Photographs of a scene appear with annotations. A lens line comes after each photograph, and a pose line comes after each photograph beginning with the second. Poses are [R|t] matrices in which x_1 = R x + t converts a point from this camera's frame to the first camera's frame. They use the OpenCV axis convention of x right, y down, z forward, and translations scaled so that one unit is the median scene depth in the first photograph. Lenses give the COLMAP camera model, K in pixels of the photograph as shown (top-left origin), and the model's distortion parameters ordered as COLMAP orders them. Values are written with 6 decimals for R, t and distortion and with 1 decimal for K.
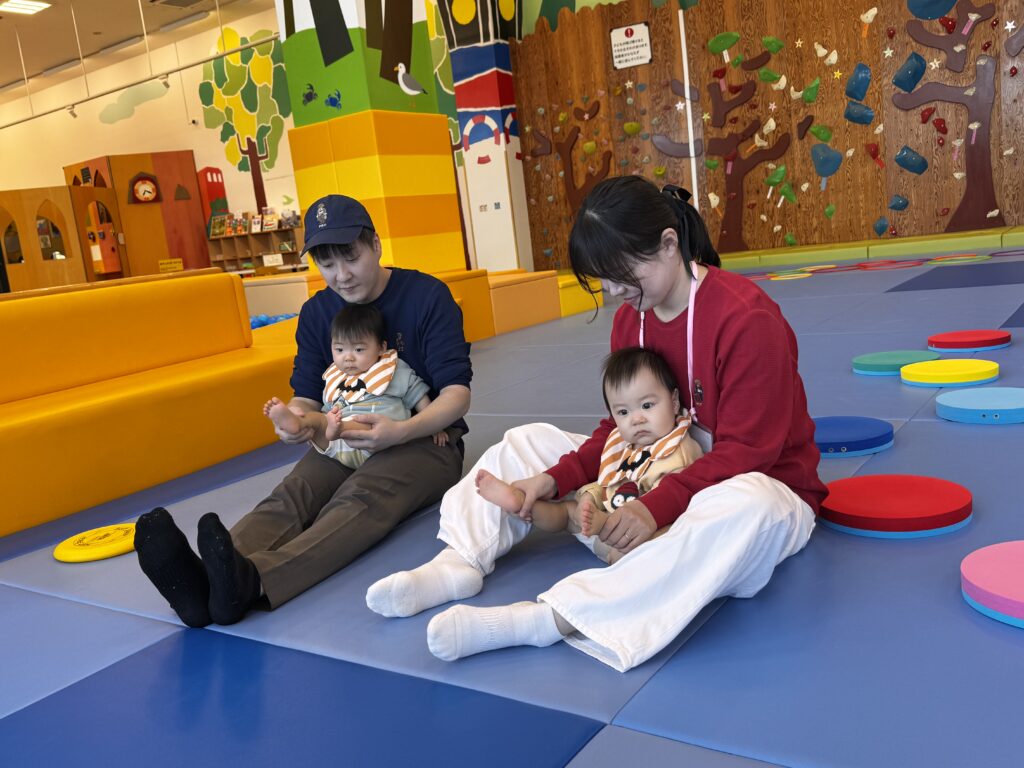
lens RADIAL K [[935.5, 0, 508.7], [0, 935.5, 384.0], [0, 0, 1]] dist [0.023885, 0.000000]
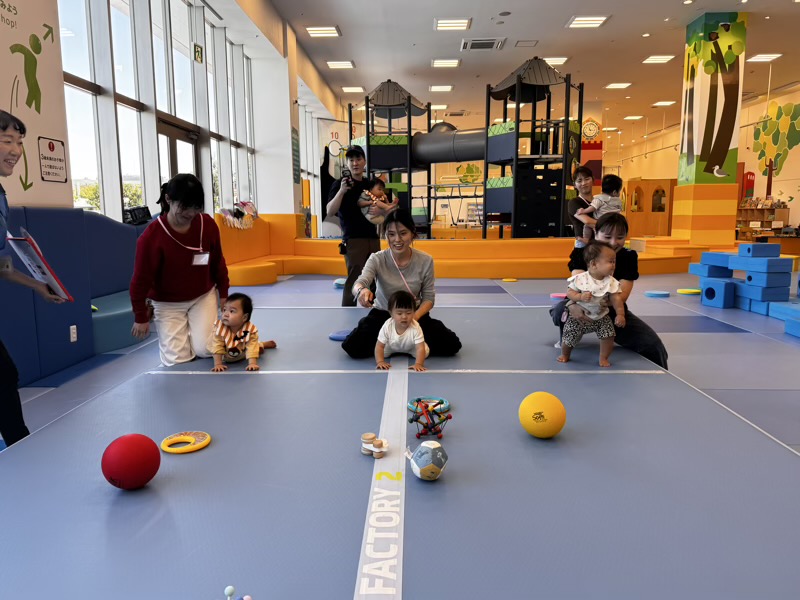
lens RADIAL K [[581.8, 0, 399.4], [0, 581.8, 299.7], [0, 0, 1]] dist [-0.003969, -0.002186]
pose [[0.532291, 0.230877, -0.814470, 0.345731], [-0.184781, 0.970581, 0.154367, -0.026439], [0.826149, 0.068330, 0.559293, -0.261067]]
